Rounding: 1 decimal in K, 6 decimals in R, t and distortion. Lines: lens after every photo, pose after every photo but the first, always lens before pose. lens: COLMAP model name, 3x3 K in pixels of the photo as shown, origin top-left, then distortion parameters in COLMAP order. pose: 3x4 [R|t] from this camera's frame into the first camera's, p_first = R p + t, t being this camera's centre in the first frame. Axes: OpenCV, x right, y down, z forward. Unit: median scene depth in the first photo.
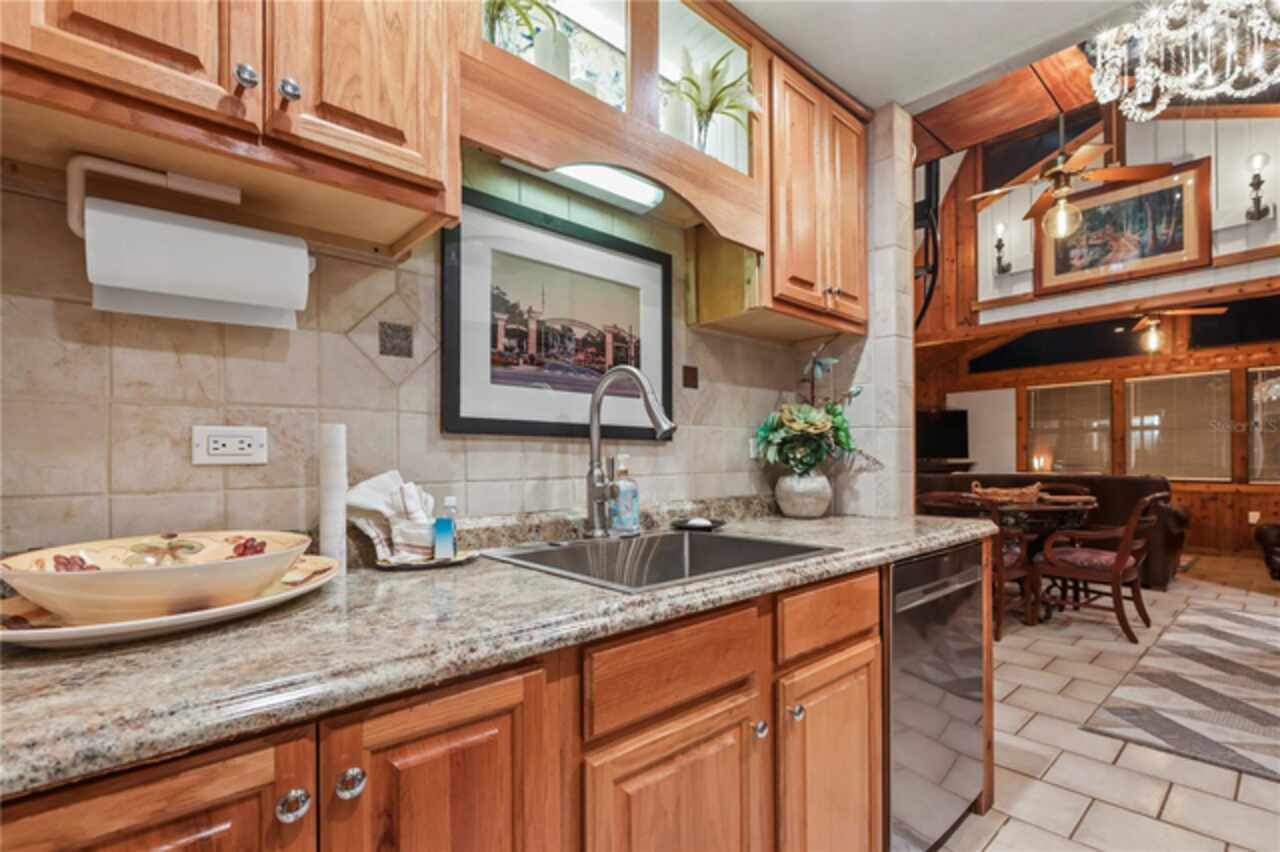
lens RADIAL K [[588.6, 0, 637.5], [0, 588.6, 456.5], [0, 0, 1]] dist [0.002309, 0.000796]
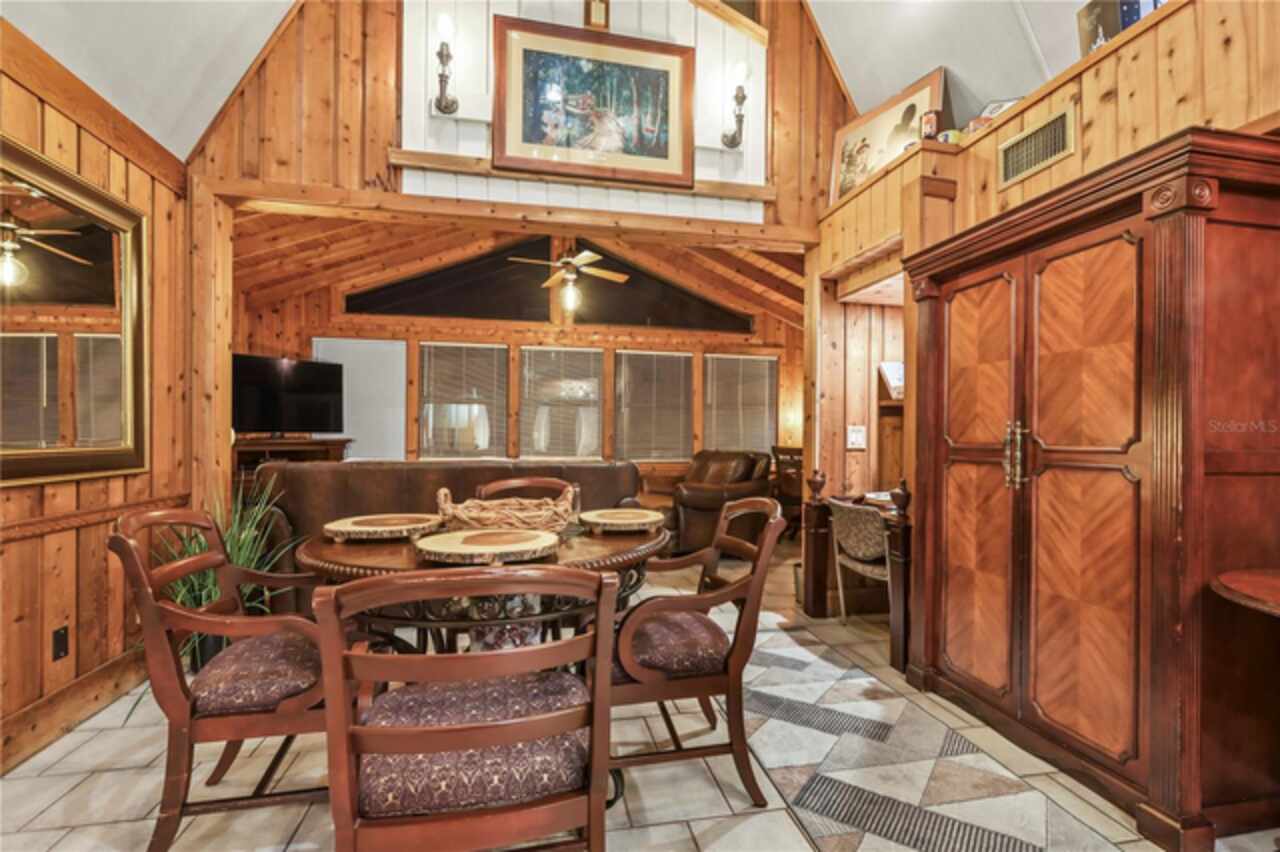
lens RADIAL K [[573.1, 0, 639.8], [0, 573.1, 435.9], [0, 0, 1]] dist [0.001111, 0.000498]
pose [[0.504367, 0.011506, 0.863413, 0.257411], [-0.018777, 0.999821, -0.002356, 0.002671], [-0.863285, -0.015024, 0.504493, 0.596843]]
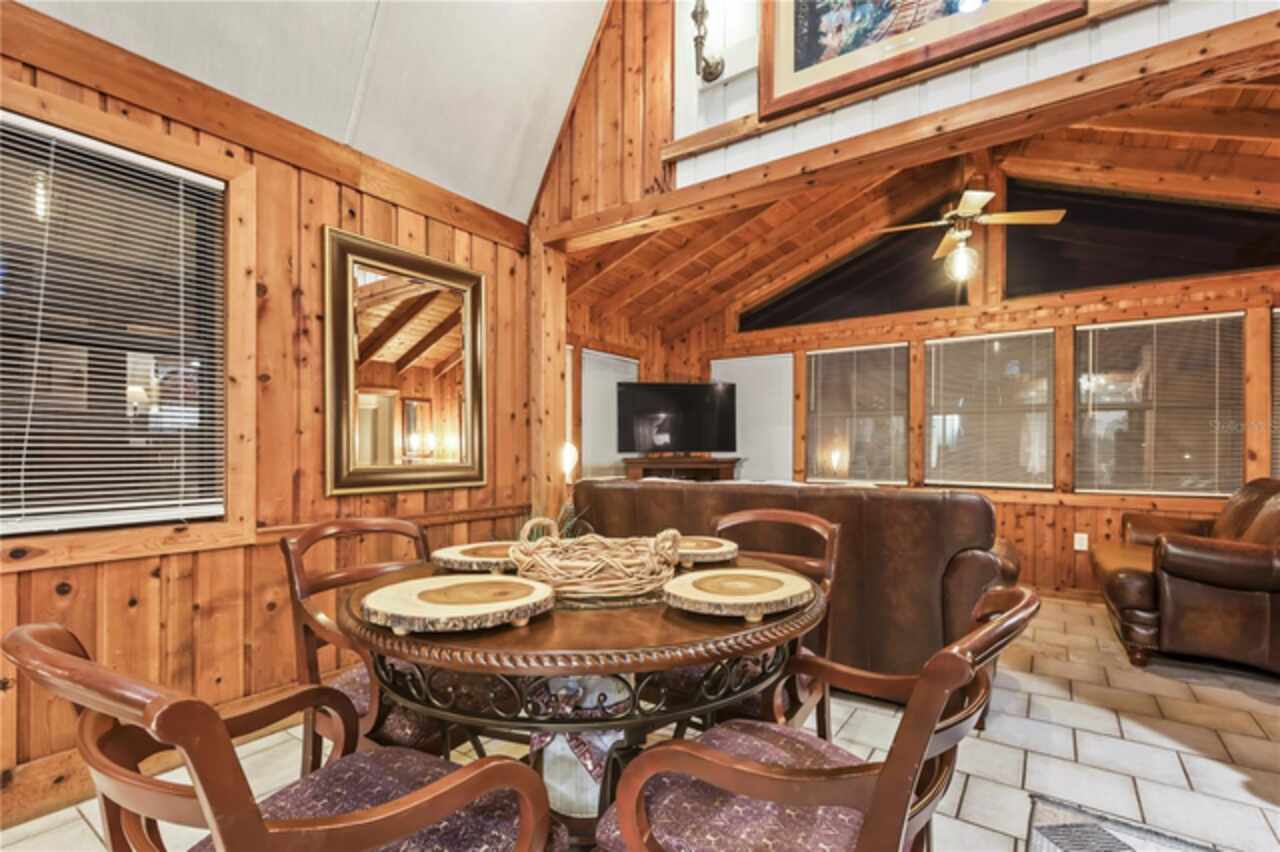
lens RADIAL K [[589.0, 0, 637.5], [0, 589.0, 451.4], [0, 0, 1]] dist [-0.002228, 0.000698]
pose [[0.974176, 0.010296, 0.225555, 0.491622], [-0.011834, 0.999915, 0.005470, 0.000036], [-0.225479, -0.007998, 0.974215, 0.574441]]
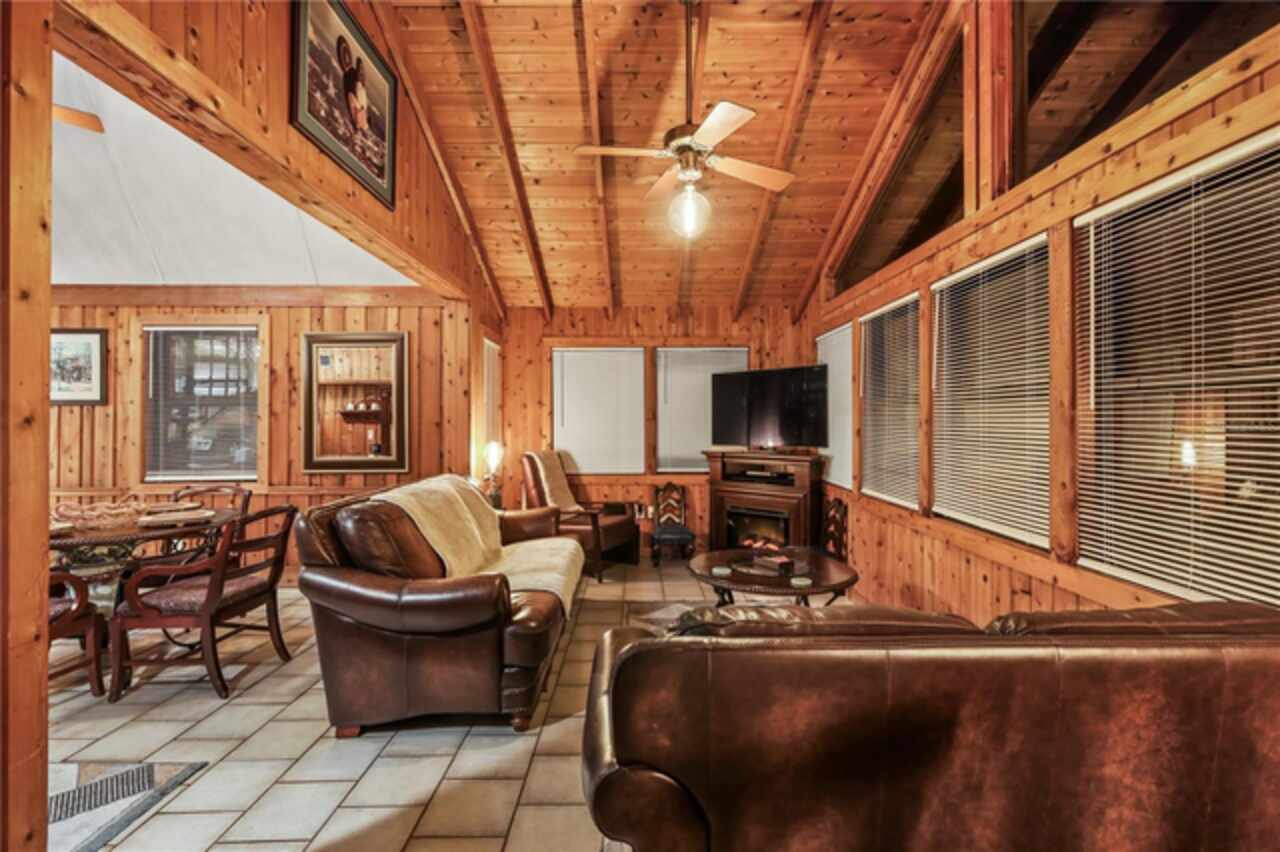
lens RADIAL K [[584.0, 0, 645.0], [0, 584.0, 422.0], [0, 0, 1]] dist [-0.000705, 0.000143]
pose [[0.753627, 0.005795, -0.657277, 1.386000], [0.000970, 0.999950, 0.009928, -0.048774], [0.657301, -0.008120, 0.753584, 0.771465]]
